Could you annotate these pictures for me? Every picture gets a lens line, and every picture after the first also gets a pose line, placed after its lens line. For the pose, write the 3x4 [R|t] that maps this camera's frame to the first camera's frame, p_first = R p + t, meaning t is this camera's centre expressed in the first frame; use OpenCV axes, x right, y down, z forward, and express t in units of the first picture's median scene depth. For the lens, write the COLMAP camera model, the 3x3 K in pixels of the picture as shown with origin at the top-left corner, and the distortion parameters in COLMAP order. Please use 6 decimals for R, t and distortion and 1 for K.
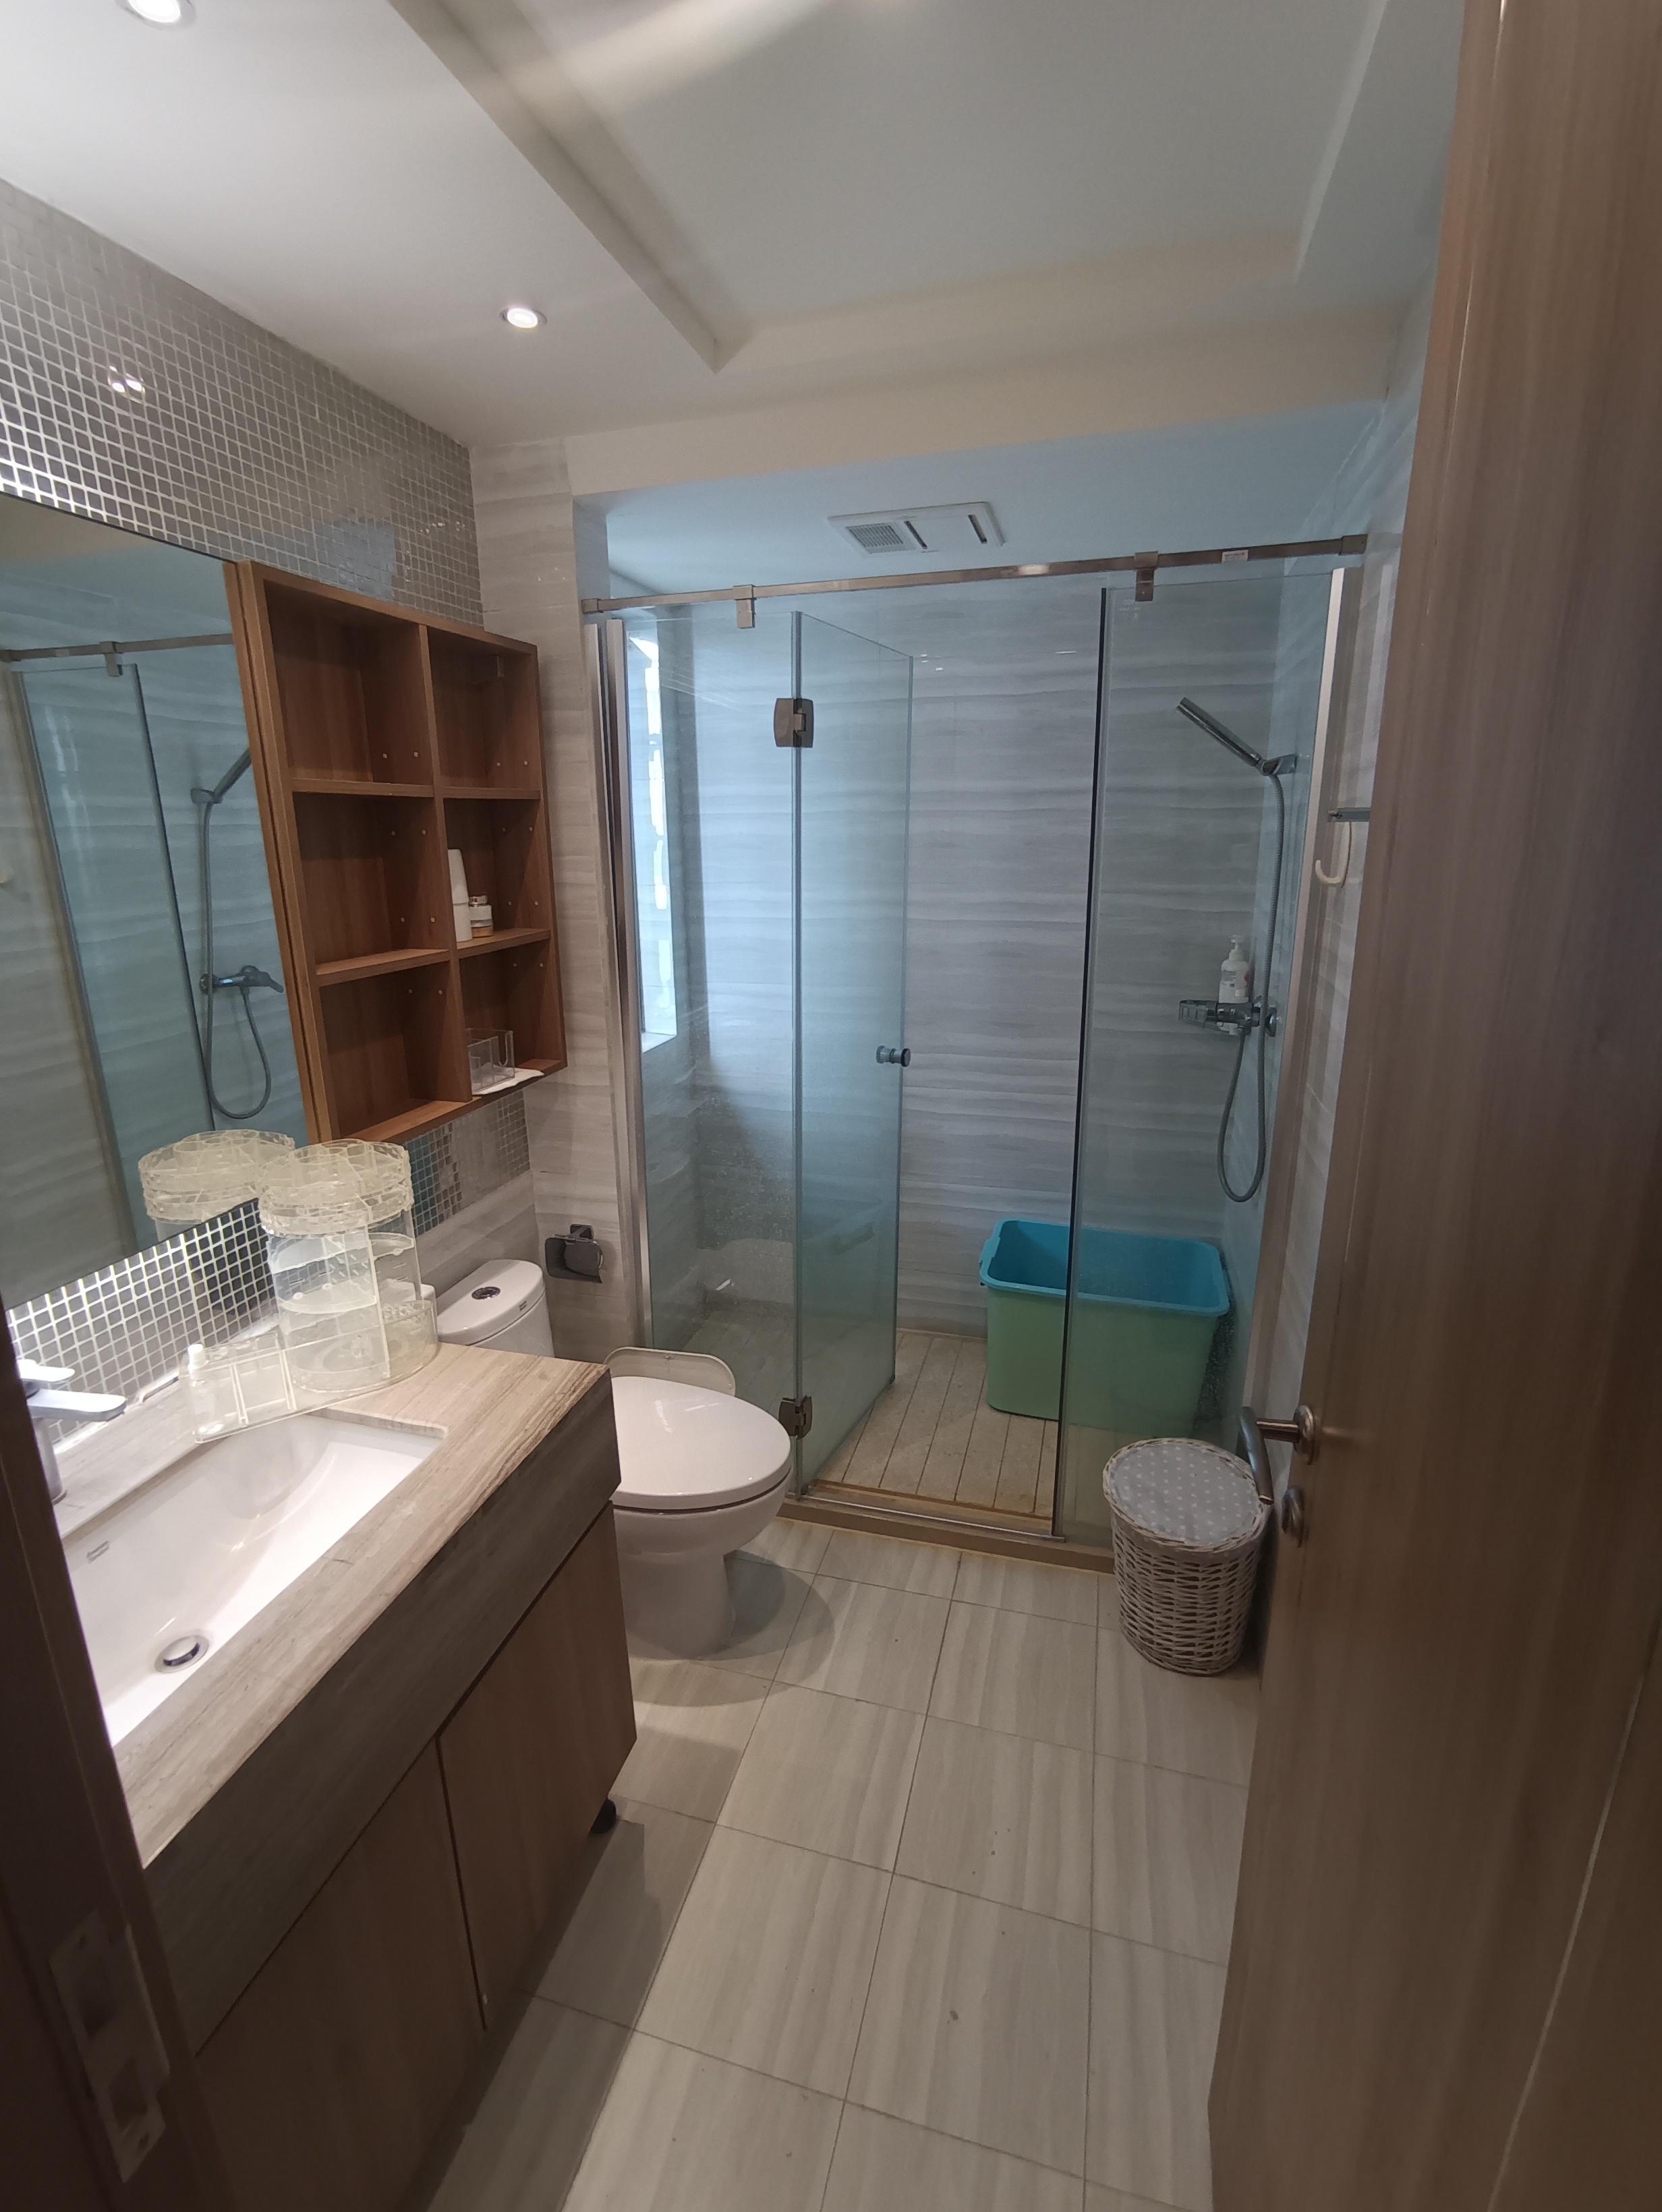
lens RADIAL K [[1004.7, 0, 813.3], [0, 1004.7, 1098.0], [0, 0, 1]] dist [-0.030028, 0.003756]
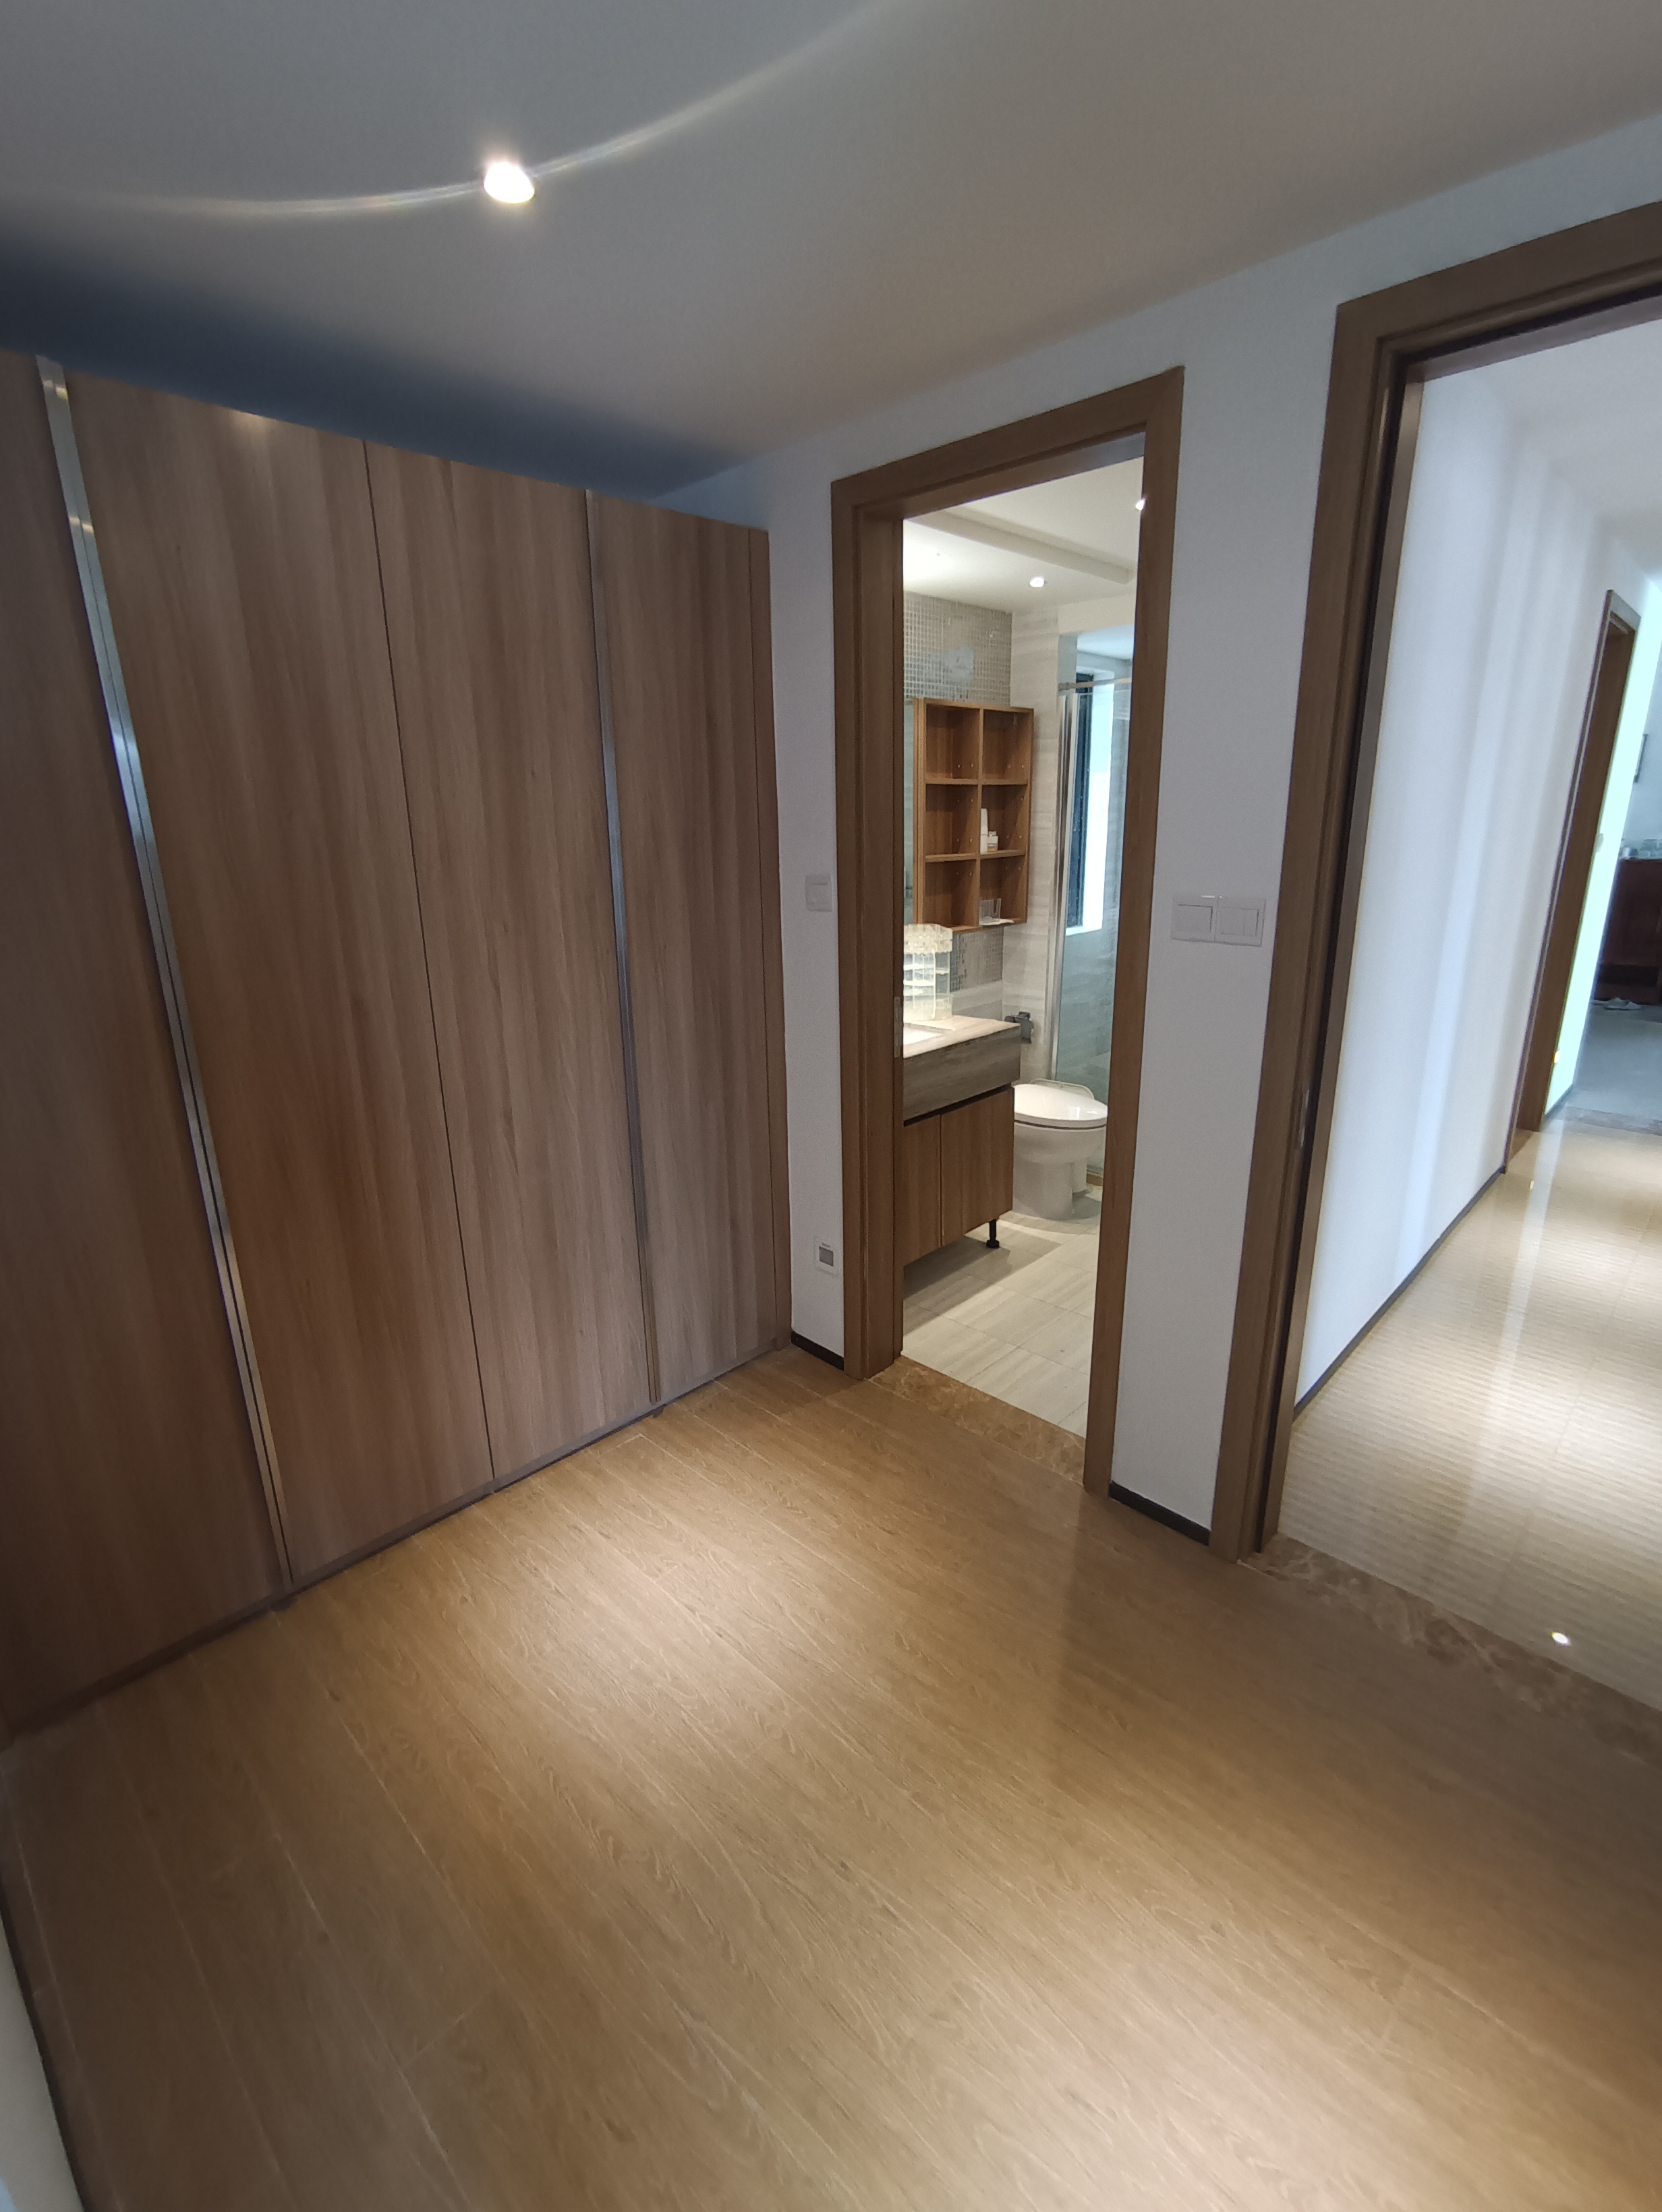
lens RADIAL K [[1004.7, 0, 838.9], [0, 1004.7, 1104.6], [0, 0, 1]] dist [-0.030028, 0.003756]
pose [[0.891098, 0.128151, -0.435341, 0.361209], [-0.113490, 0.991748, 0.059637, 0.274058], [0.439391, -0.003736, 0.898288, -1.016679]]
